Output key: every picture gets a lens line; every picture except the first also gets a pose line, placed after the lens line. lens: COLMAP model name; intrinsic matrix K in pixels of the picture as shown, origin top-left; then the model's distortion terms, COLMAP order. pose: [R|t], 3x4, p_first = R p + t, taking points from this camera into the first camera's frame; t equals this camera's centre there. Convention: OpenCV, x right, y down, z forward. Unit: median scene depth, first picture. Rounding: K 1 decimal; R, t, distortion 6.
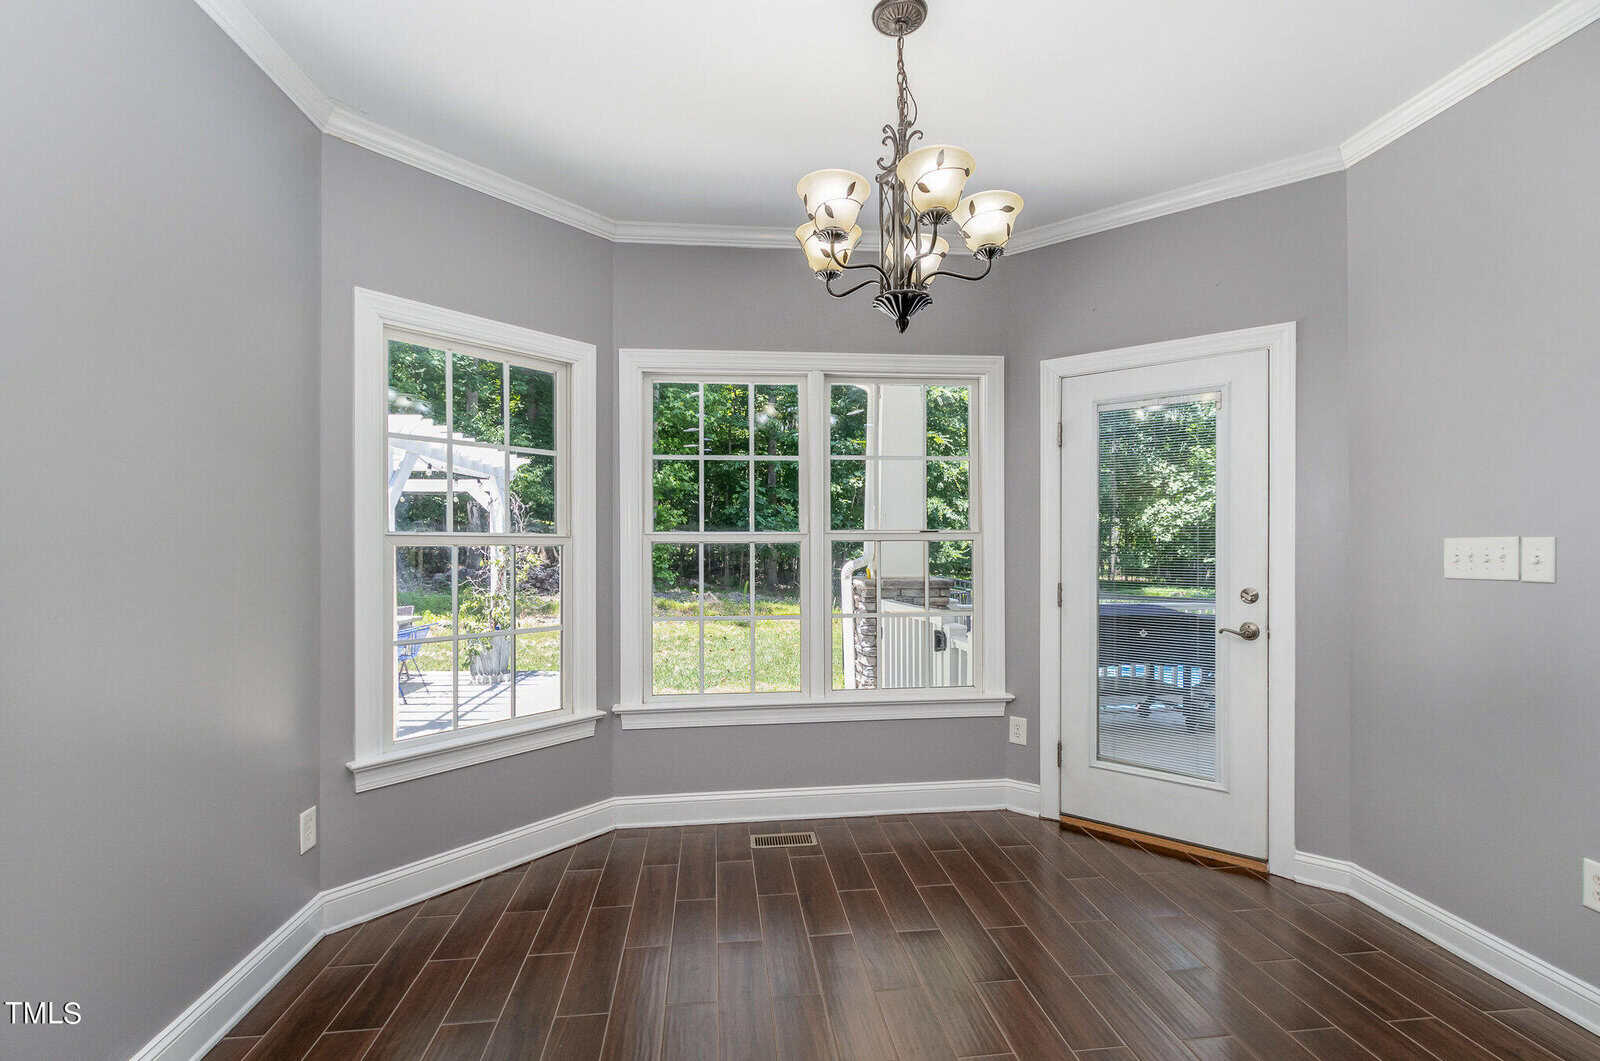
lens RADIAL K [[738.9, 0, 799.3], [0, 738.9, 545.6], [0, 0, 1]] dist [0.002620, 0.000339]
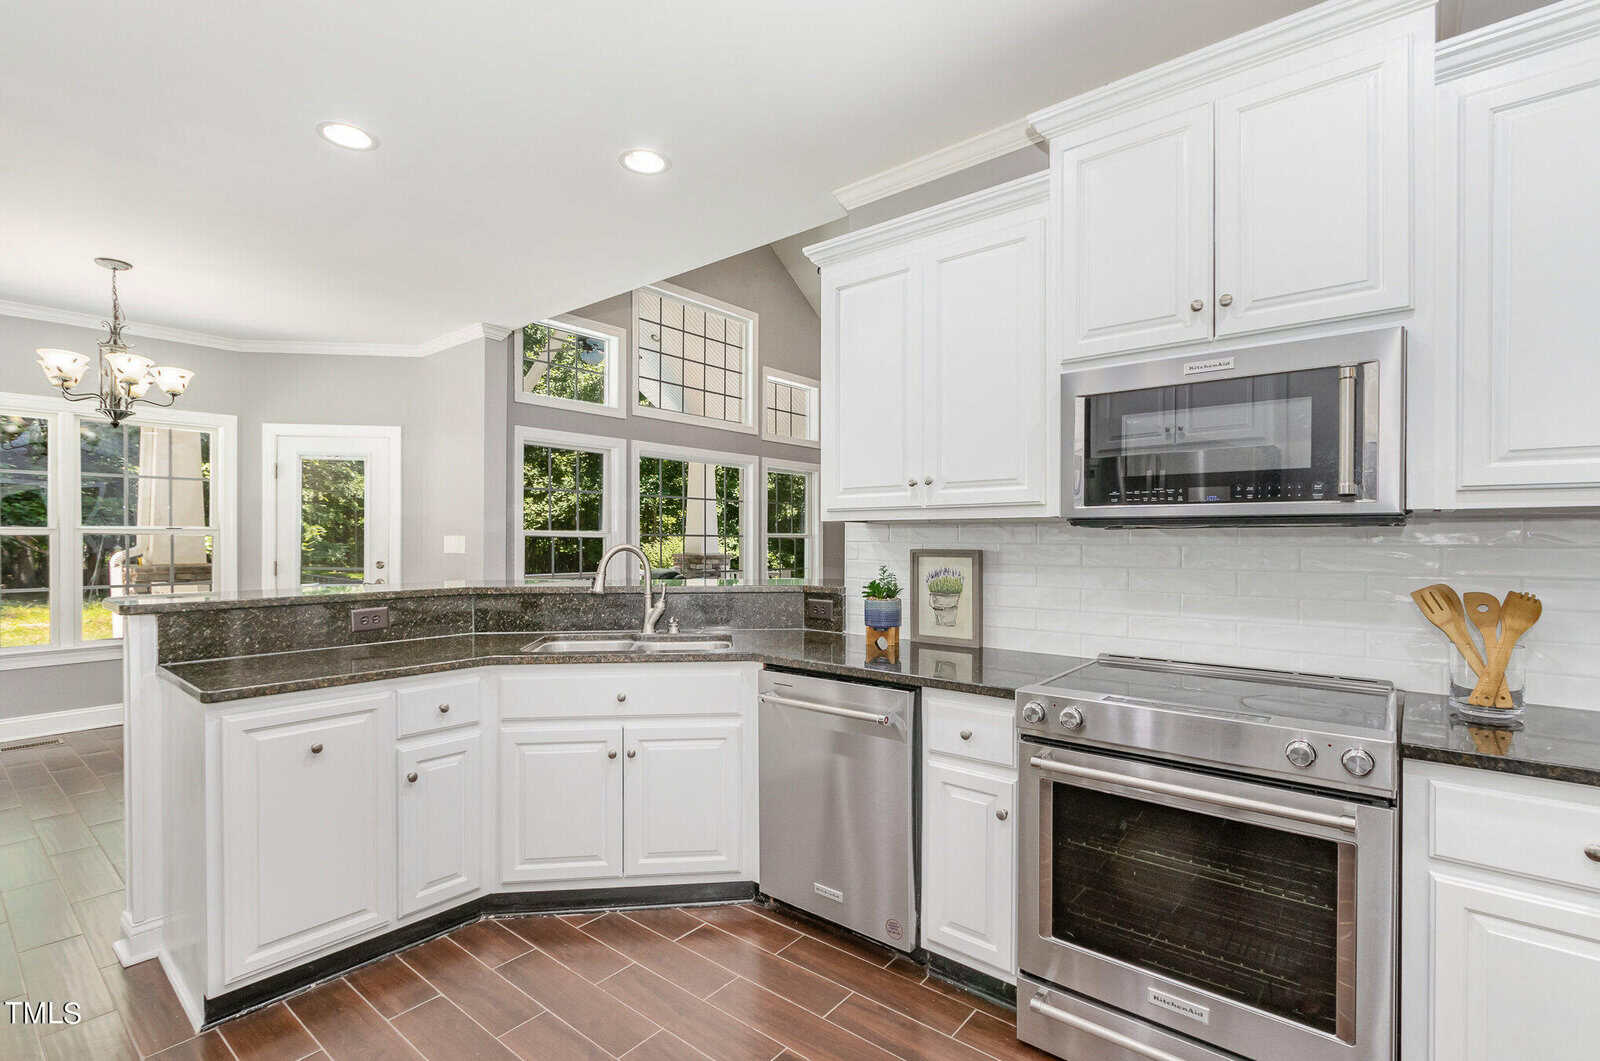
lens RADIAL K [[738.9, 0, 799.3], [0, 738.9, 545.6], [0, 0, 1]] dist [0.002620, 0.000339]
pose [[0.717408, -0.000974, 0.696652, 0.025438], [-0.004583, 0.999971, 0.006118, 0.000589], [-0.696638, -0.007581, 0.717383, -0.587879]]
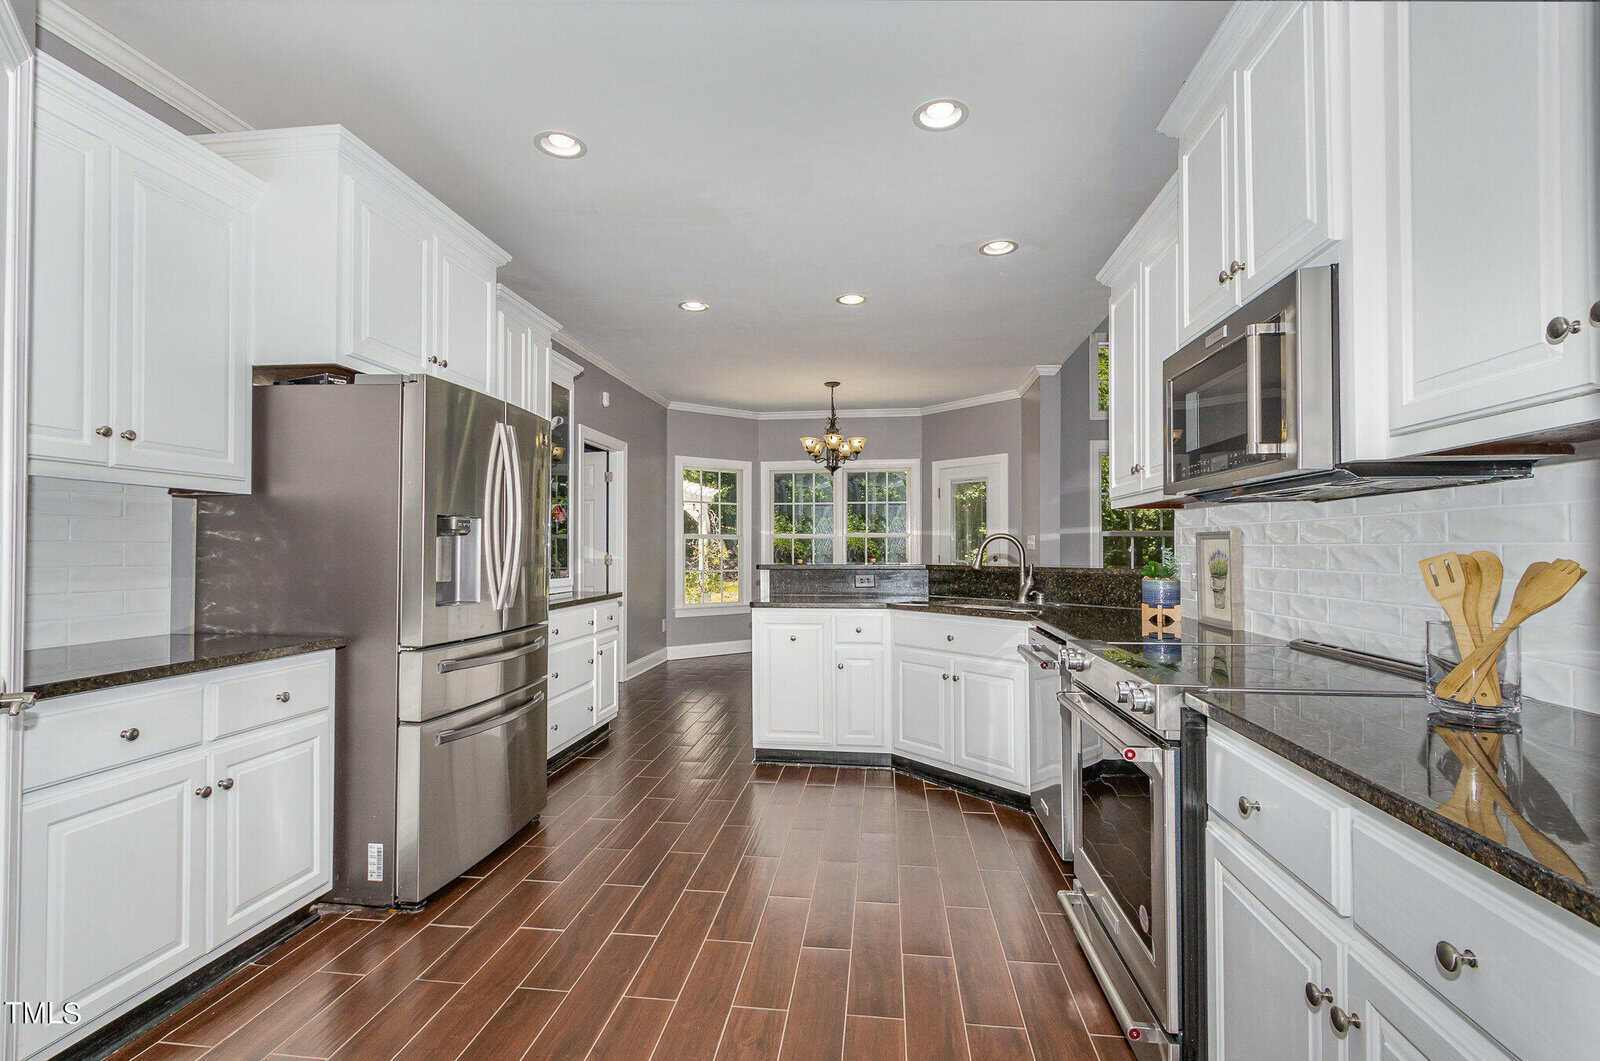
lens RADIAL K [[738.9, 0, 799.3], [0, 738.9, 545.6], [0, 0, 1]] dist [0.002620, 0.000339]
pose [[0.974461, 0.003323, -0.224531, 0.266175], [-0.004466, 0.999980, -0.004583, 0.018532], [0.224511, 0.005468, 0.974456, -0.839481]]
